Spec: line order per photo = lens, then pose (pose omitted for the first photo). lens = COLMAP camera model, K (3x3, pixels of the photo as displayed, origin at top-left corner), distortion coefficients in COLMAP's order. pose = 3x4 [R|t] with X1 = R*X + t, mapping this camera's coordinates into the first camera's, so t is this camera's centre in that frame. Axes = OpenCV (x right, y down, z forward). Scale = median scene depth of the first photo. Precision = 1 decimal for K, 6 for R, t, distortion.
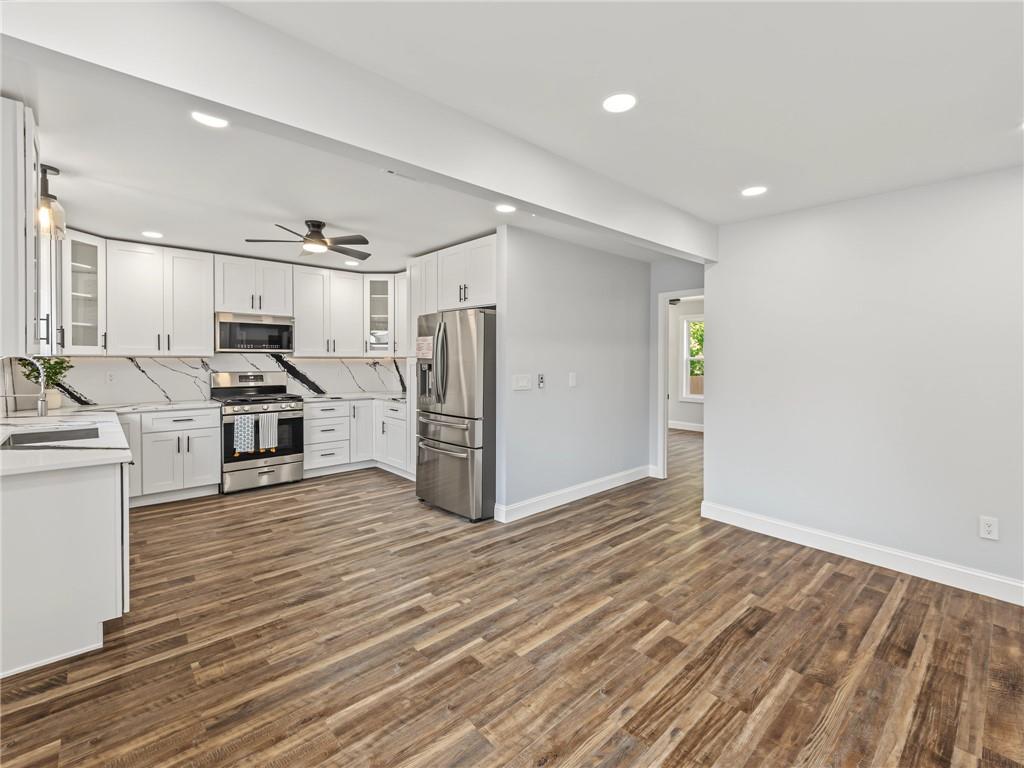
lens RADIAL K [[461.5, 0, 512.3], [0, 461.5, 376.6], [0, 0, 1]] dist [-0.005755, -0.000587]
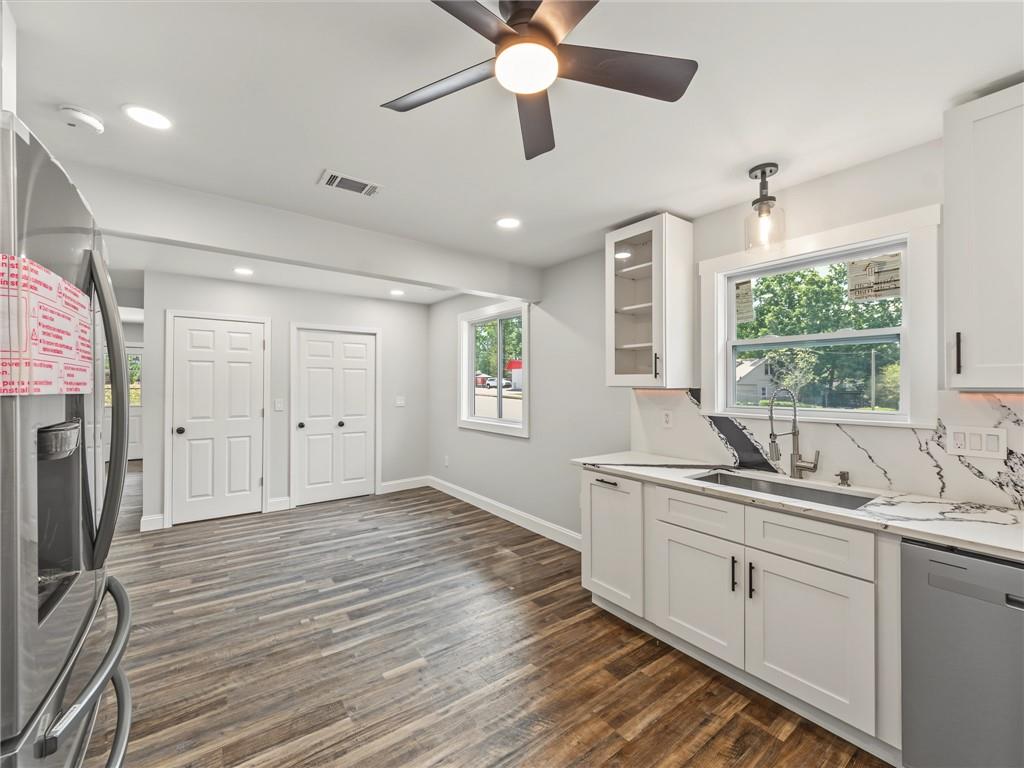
lens RADIAL K [[441.2, 0, 511.6], [0, 441.2, 374.8], [0, 0, 1]] dist [0.008190, -0.002849]
pose [[-0.994849, -0.006019, 0.101188, -0.398051], [-0.003538, 0.999689, 0.024687, -0.055954], [-0.101306, 0.024202, -0.994561, 1.165780]]
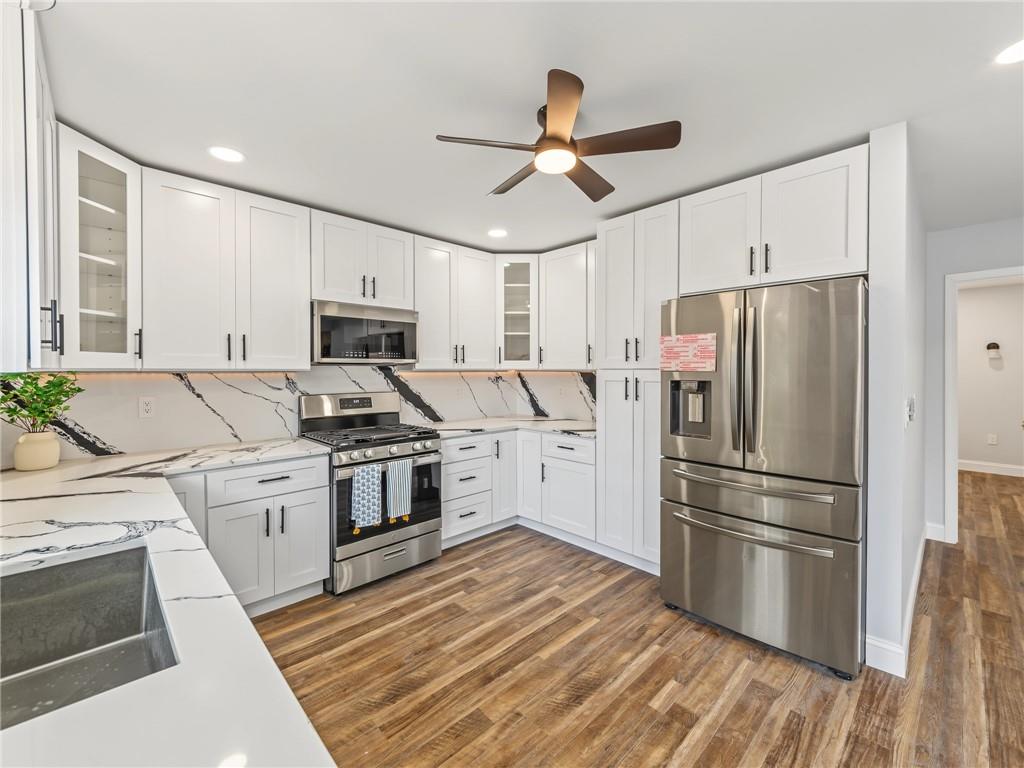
lens RADIAL K [[441.2, 0, 513.0], [0, 441.2, 383.5], [0, 0, 1]] dist [0.008190, -0.002849]
pose [[0.999900, -0.006592, 0.012537, -0.421827], [0.006702, 0.999939, -0.008820, -0.020578], [-0.012478, 0.008903, 0.999883, 0.435517]]
